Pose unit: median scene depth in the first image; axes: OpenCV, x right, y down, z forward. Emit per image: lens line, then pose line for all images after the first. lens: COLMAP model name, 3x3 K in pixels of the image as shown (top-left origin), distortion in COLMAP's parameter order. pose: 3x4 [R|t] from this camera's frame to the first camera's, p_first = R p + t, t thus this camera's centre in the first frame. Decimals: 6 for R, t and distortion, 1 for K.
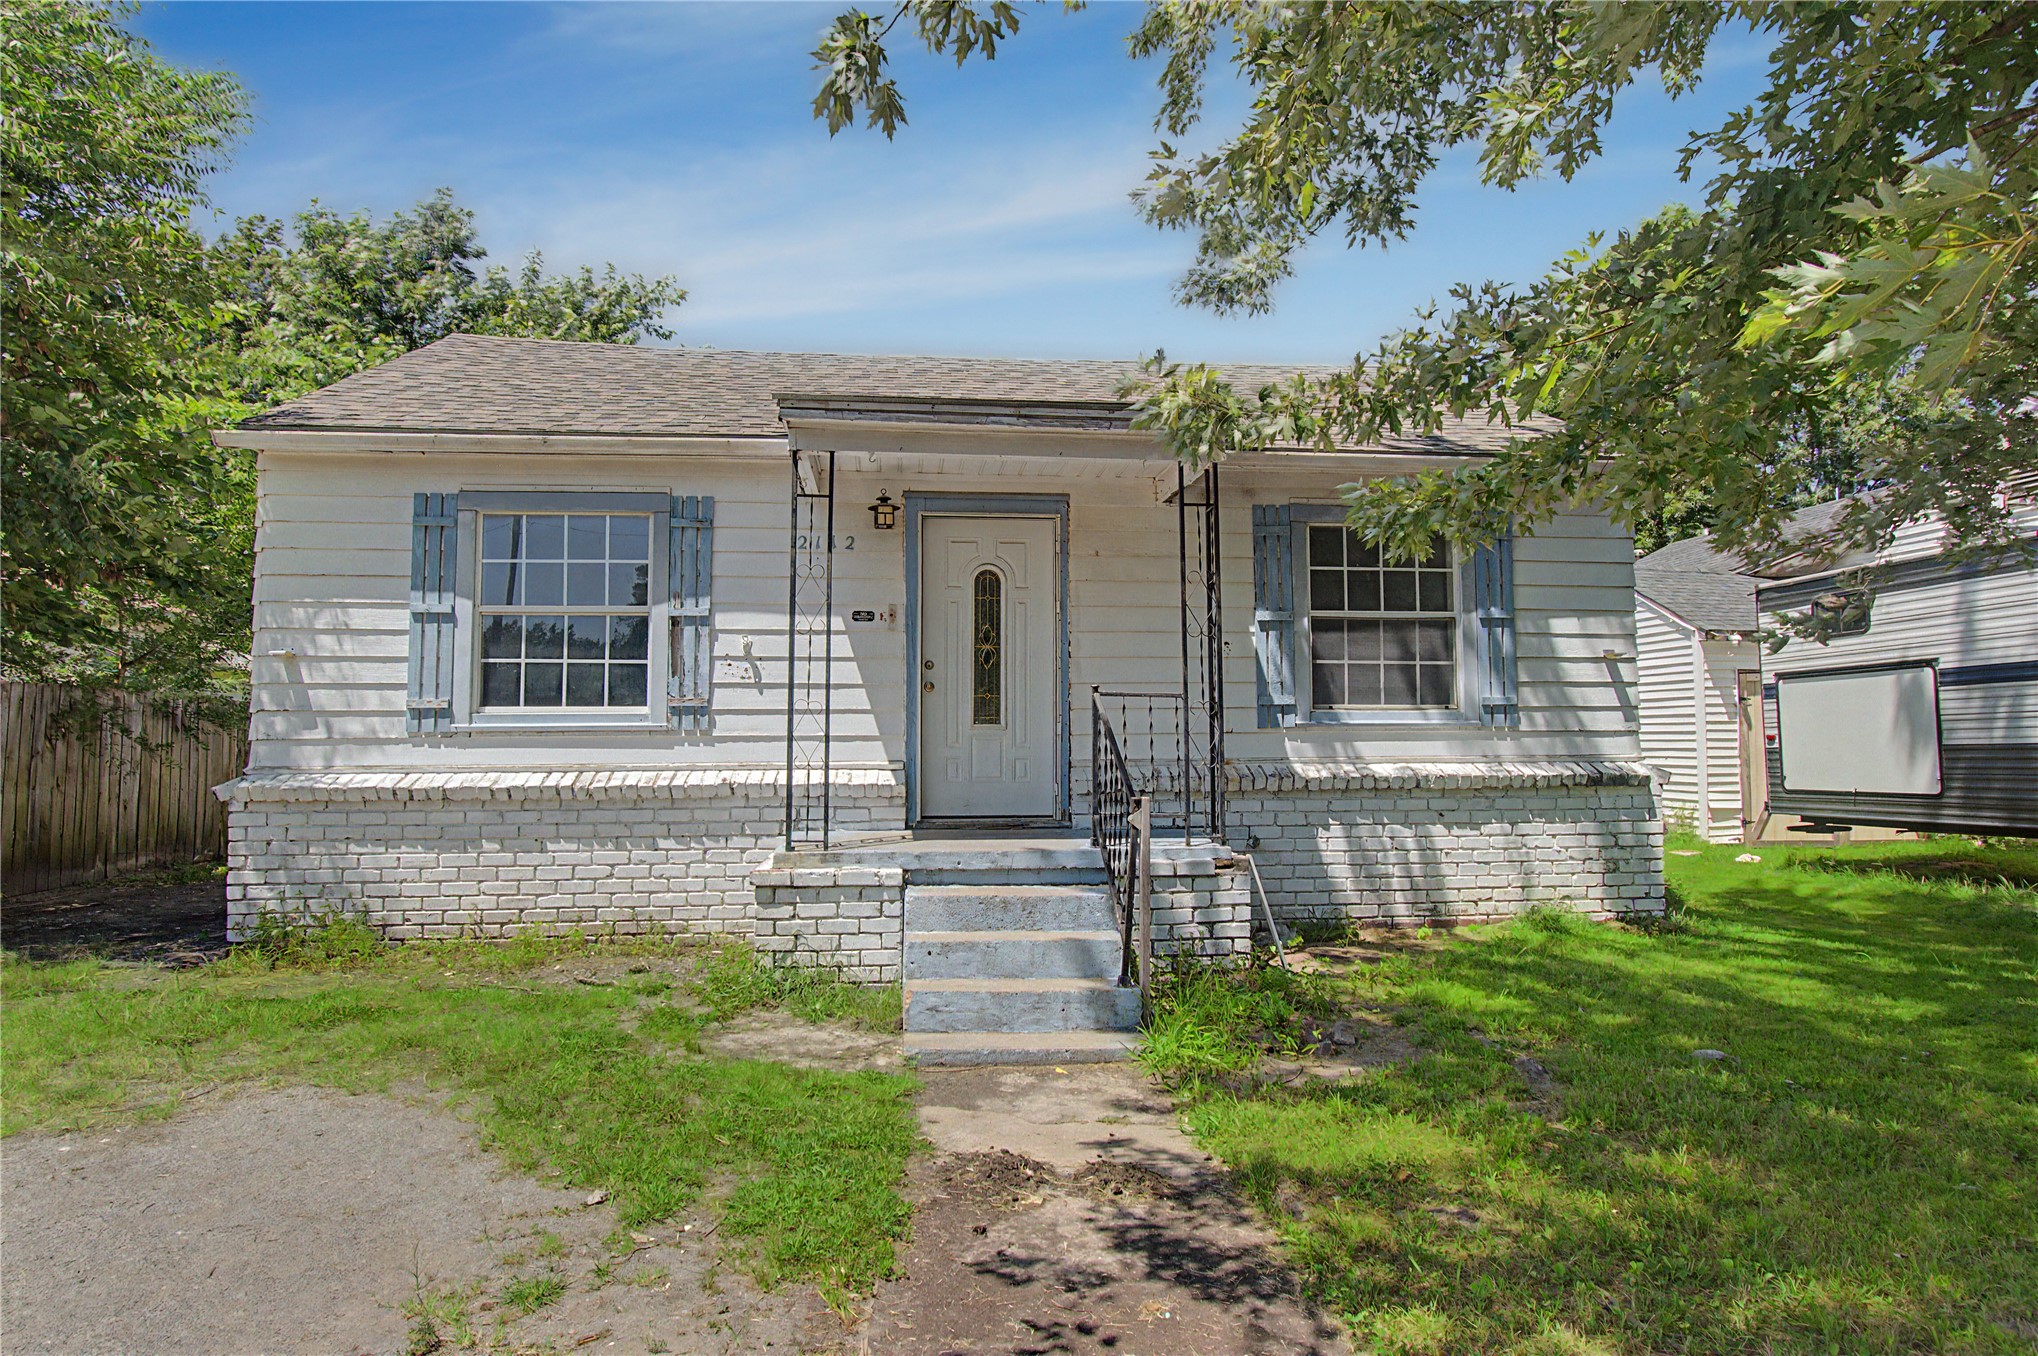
lens RADIAL K [[1156.4, 0, 1017.4], [0, 1156.4, 680.4], [0, 0, 1]] dist [-0.004524, 0.000389]
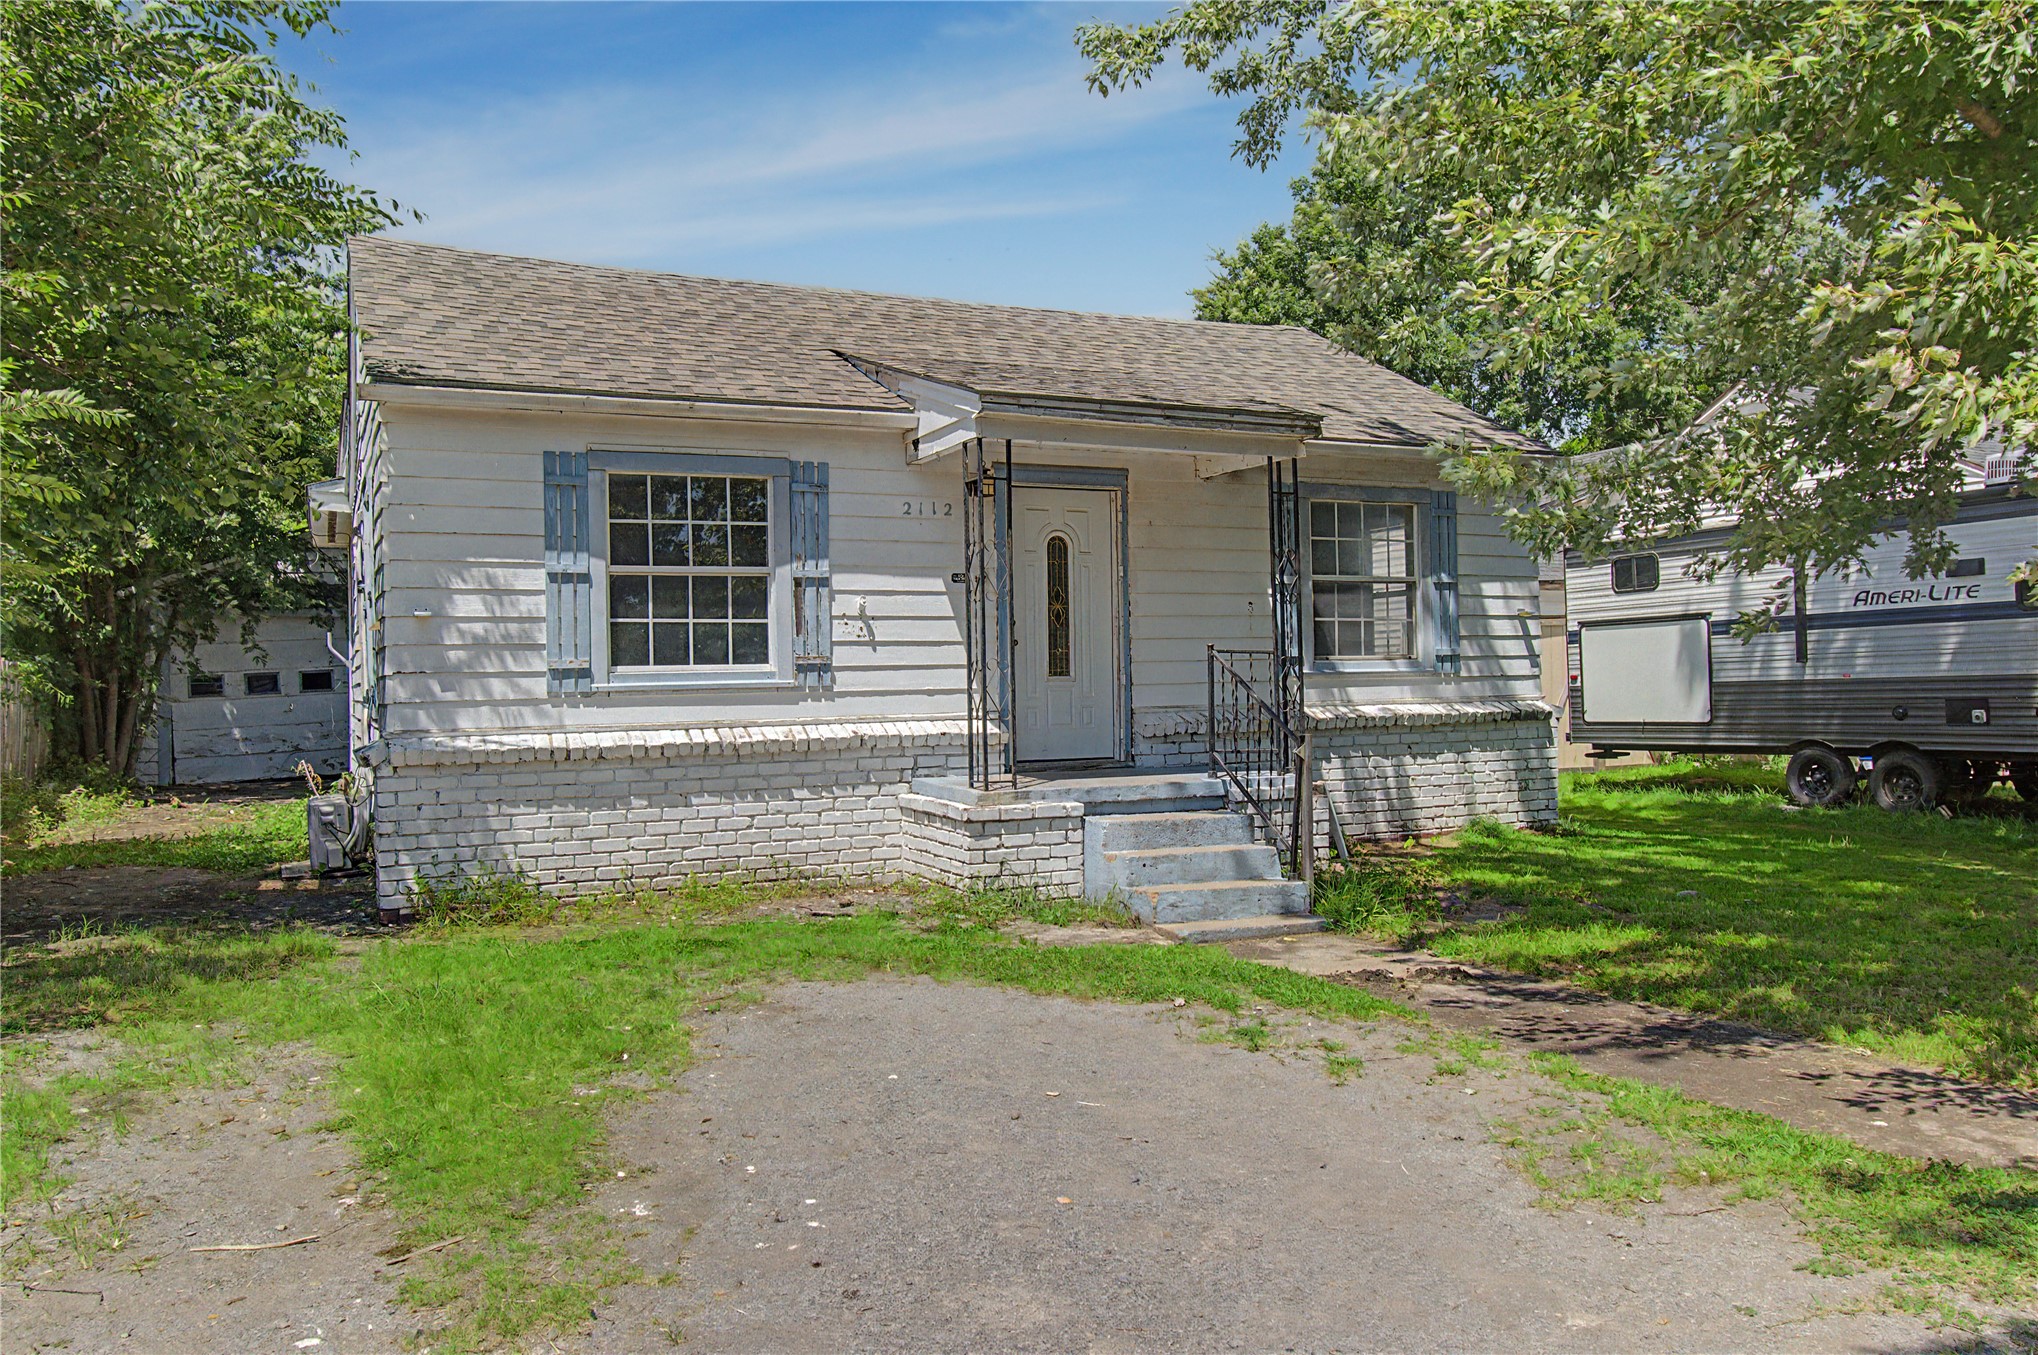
lens RADIAL K [[1512.0, 0, 1017.9], [0, 1512.0, 675.8], [0, 0, 1]] dist [-0.011898, -0.001059]
pose [[0.943064, -0.012529, 0.332375, -0.559309], [-0.003219, 0.998900, 0.046787, -0.031077], [-0.332595, -0.045193, 0.941986, -0.352741]]
